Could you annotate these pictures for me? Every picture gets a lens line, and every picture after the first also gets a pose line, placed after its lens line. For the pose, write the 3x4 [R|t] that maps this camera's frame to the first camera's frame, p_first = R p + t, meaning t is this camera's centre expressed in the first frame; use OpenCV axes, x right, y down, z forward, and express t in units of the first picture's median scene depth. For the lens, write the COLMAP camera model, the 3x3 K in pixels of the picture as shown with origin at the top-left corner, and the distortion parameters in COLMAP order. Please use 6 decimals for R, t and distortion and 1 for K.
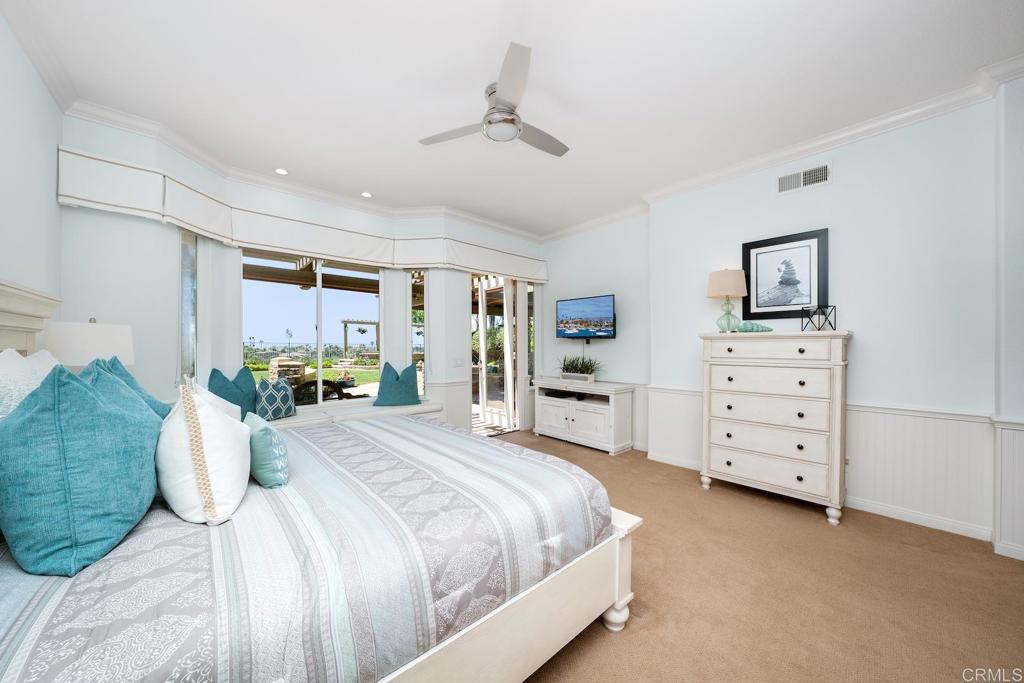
lens RADIAL K [[356.1, 0, 516.6], [0, 356.1, 347.2], [0, 0, 1]] dist [-0.019986, 0.003194]
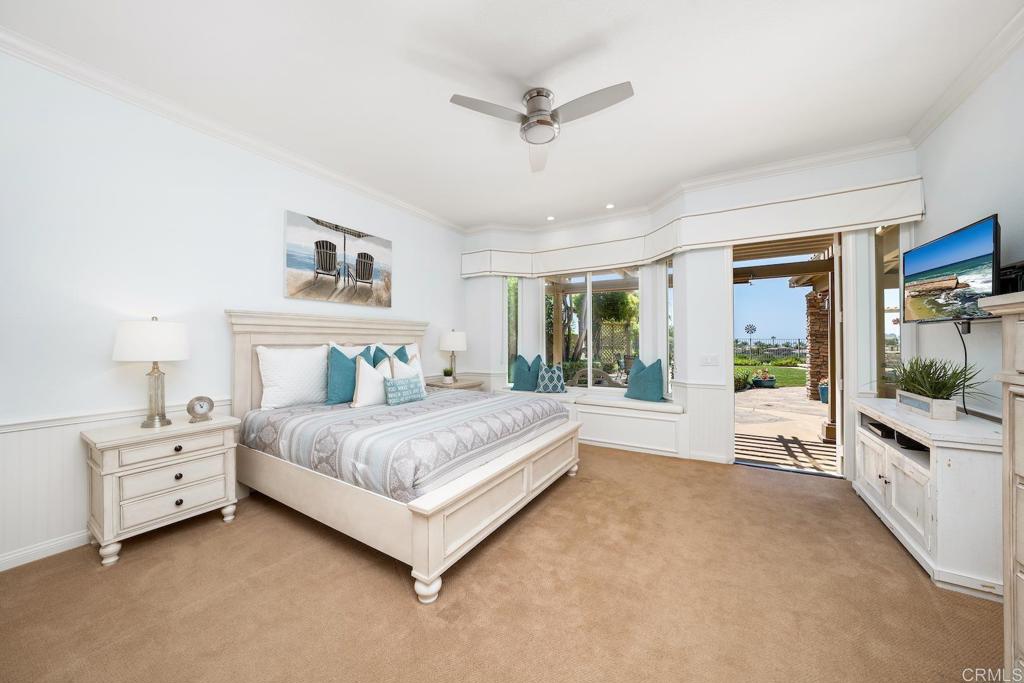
lens RADIAL K [[356.1, 0, 513.2], [0, 356.1, 336.9], [0, 0, 1]] dist [-0.019986, 0.003194]
pose [[0.270418, -0.012613, -0.962660, 0.531122], [-0.005228, 0.999880, -0.014569, 0.003221], [0.962729, 0.008972, 0.270320, 0.368704]]
